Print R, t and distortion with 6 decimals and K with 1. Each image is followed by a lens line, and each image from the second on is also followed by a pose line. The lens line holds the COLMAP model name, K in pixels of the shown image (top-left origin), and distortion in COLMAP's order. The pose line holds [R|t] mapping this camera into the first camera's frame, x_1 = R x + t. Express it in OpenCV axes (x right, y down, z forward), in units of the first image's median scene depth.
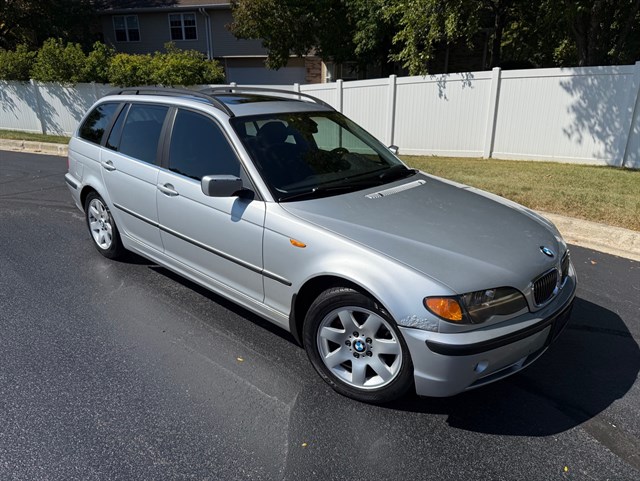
lens RADIAL K [[458.1, 0, 323.3], [0, 458.1, 245.0], [0, 0, 1]] dist [0.000468, -0.005222]
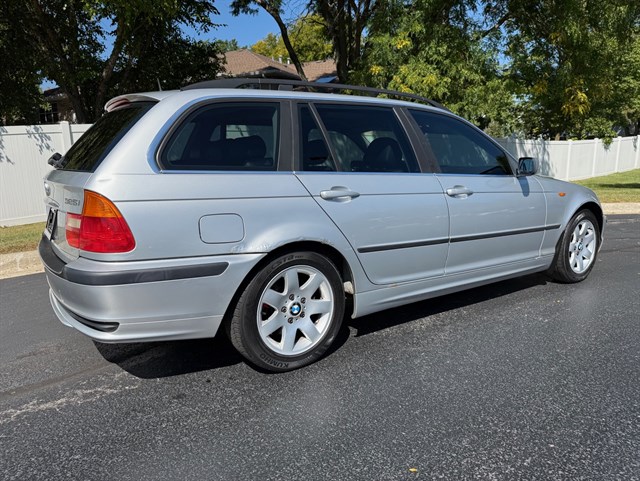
lens RADIAL K [[458.2, 0, 320.0], [0, 458.2, 240.5], [0, 0, 1]] dist [-0.000242, -0.003261]
pose [[0.231338, -0.185337, 0.955056, -1.163055], [0.347400, 0.932702, 0.096851, -0.194622], [-0.908733, 0.309381, 0.280156, 0.933663]]
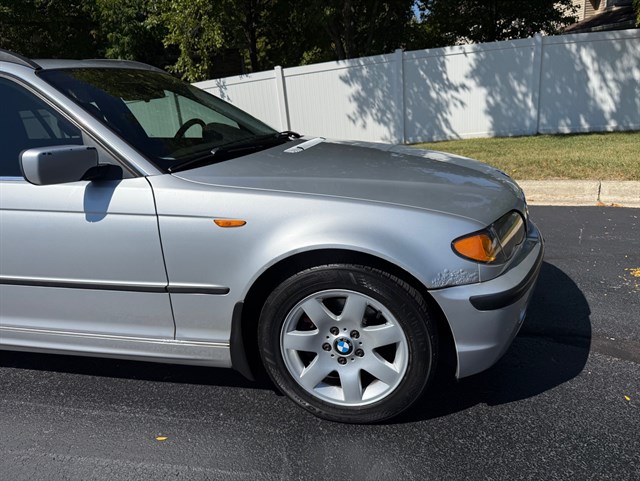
lens RADIAL K [[455.9, 0, 327.2], [0, 455.9, 239.2], [0, 0, 1]] dist [-0.003154, -0.008219]
pose [[0.868419, -0.216945, 0.445851, -0.157380], [0.244932, 0.969526, -0.005316, 0.039377], [-0.431111, 0.113819, 0.895091, 0.258827]]
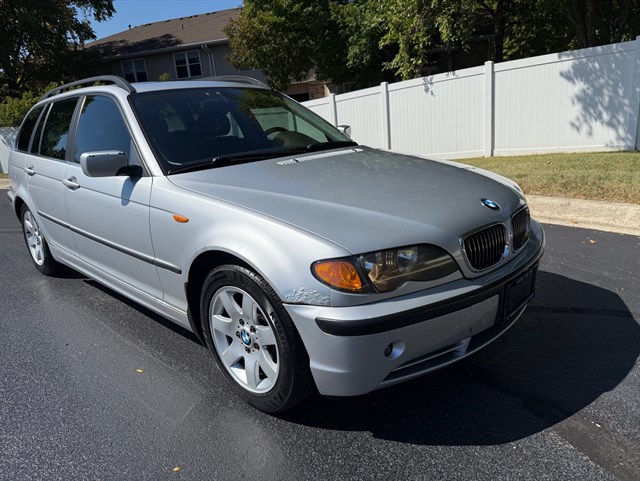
lens RADIAL K [[458.1, 0, 323.3], [0, 458.1, 245.0], [0, 0, 1]] dist [0.000468, -0.005222]
pose [[0.995671, -0.073276, -0.057183, 0.167841], [0.069586, 0.995518, -0.064050, 0.079358], [0.061620, 0.059794, 0.996307, 0.142705]]
